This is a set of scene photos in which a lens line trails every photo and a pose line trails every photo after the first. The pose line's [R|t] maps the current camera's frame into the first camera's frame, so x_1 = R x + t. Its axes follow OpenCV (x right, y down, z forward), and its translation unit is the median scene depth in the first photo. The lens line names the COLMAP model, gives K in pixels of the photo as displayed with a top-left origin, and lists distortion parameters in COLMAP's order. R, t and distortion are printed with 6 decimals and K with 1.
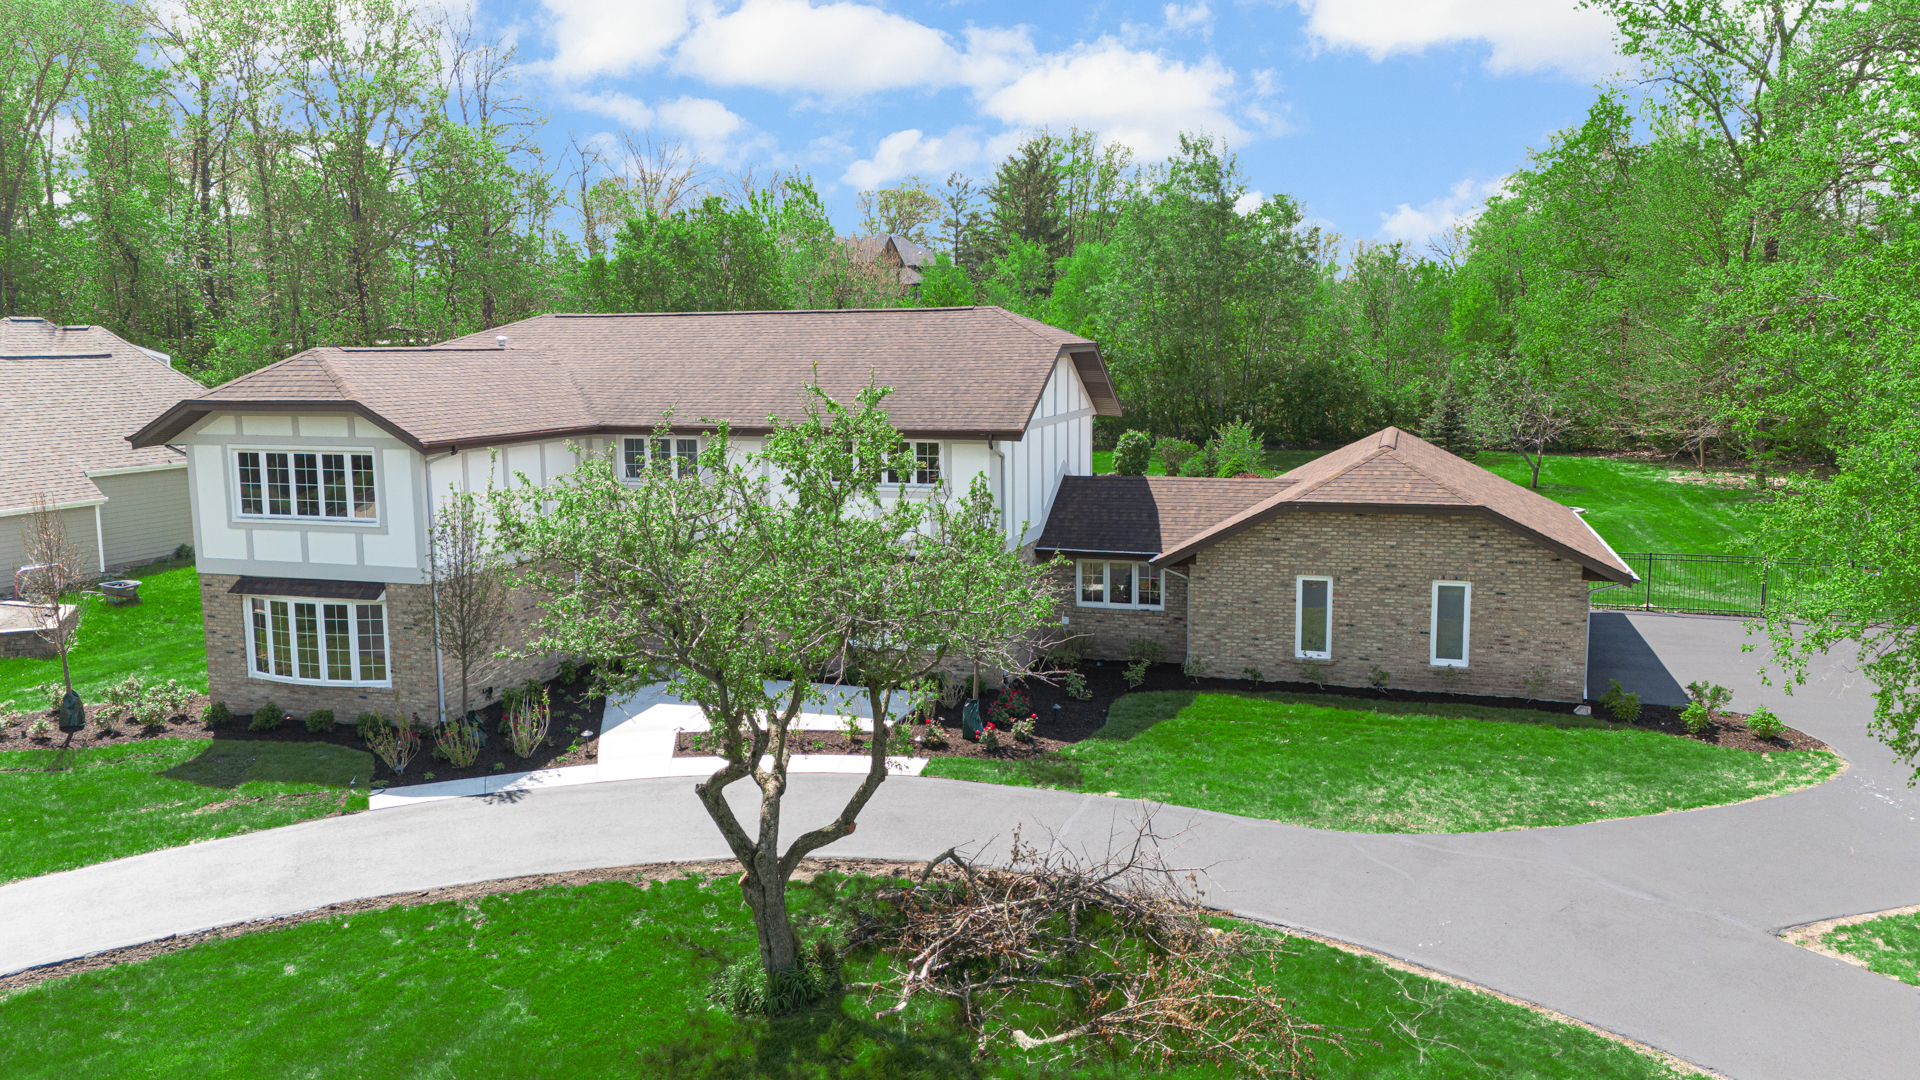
lens RADIAL K [[1400.1, 0, 959.6], [0, 1400.1, 532.0], [0, 0, 1]] dist [0.160765, -0.249945]
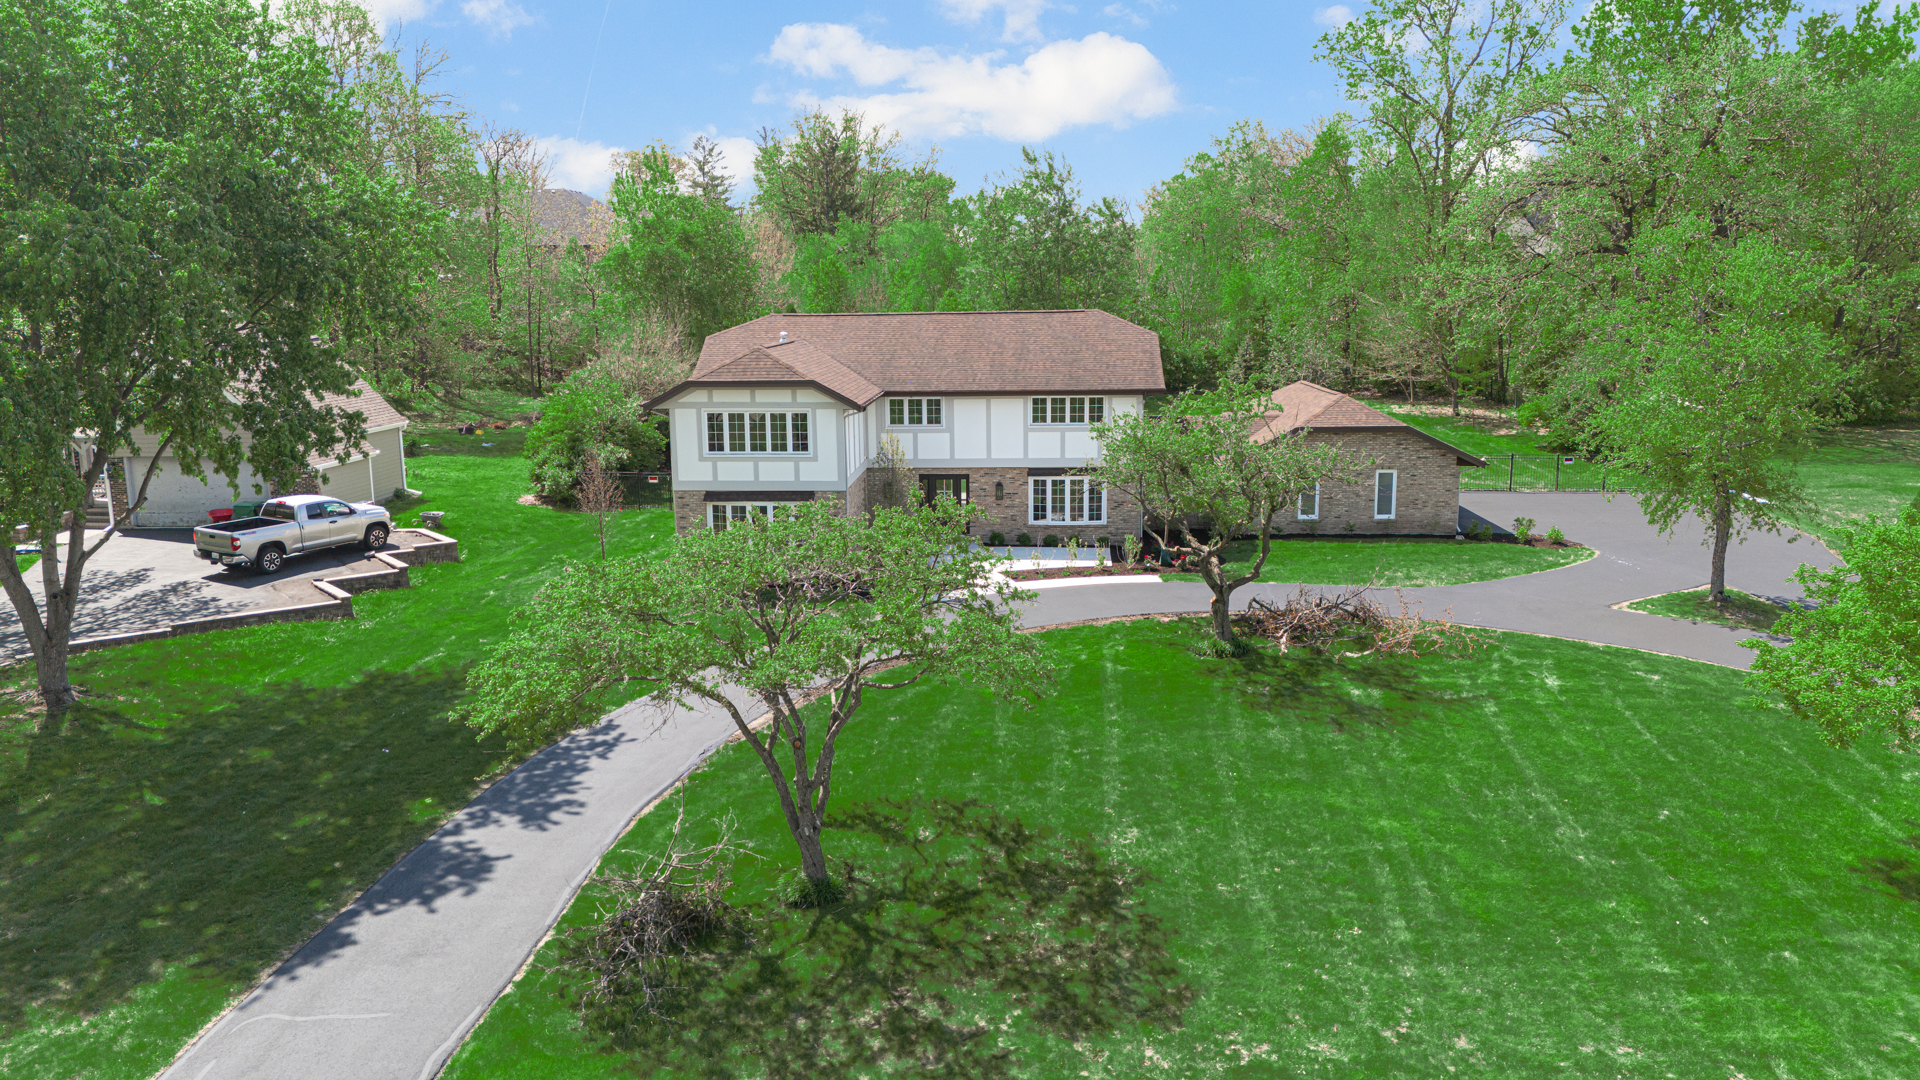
lens RADIAL K [[1400.1, 0, 959.6], [0, 1400.1, 532.0], [0, 0, 1]] dist [0.160765, -0.249945]
pose [[0.968181, -0.043948, 0.246363, -0.628599], [0.034712, 0.998527, 0.041711, 0.020864], [-0.247833, -0.031832, 0.968280, -0.595490]]
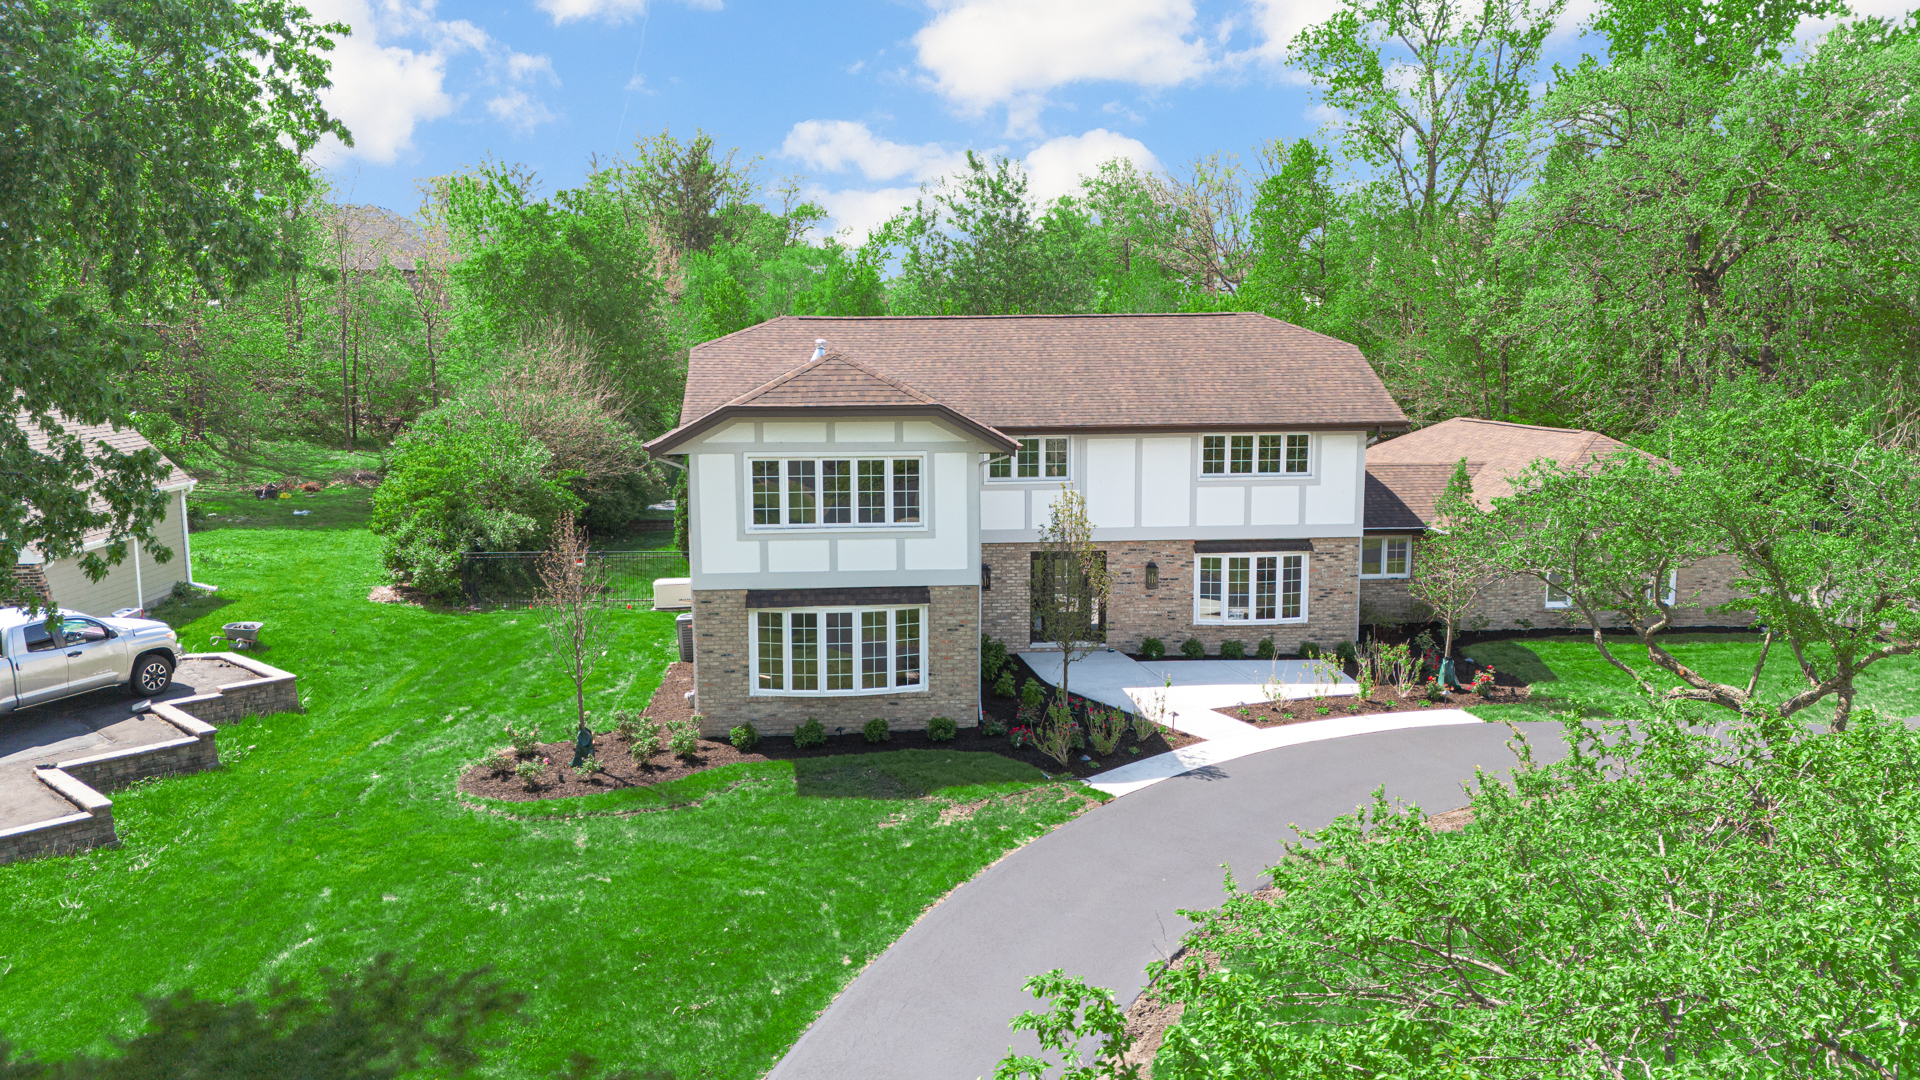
lens RADIAL K [[1377.1, 0, 946.3], [0, 1377.1, 542.2], [0, 0, 1]] dist [0.144964, -0.161319]
pose [[0.923173, -0.048805, 0.381274, -0.744933], [0.046809, 0.998798, 0.014513, -0.008734], [-0.381525, 0.004449, 0.924348, 0.098112]]
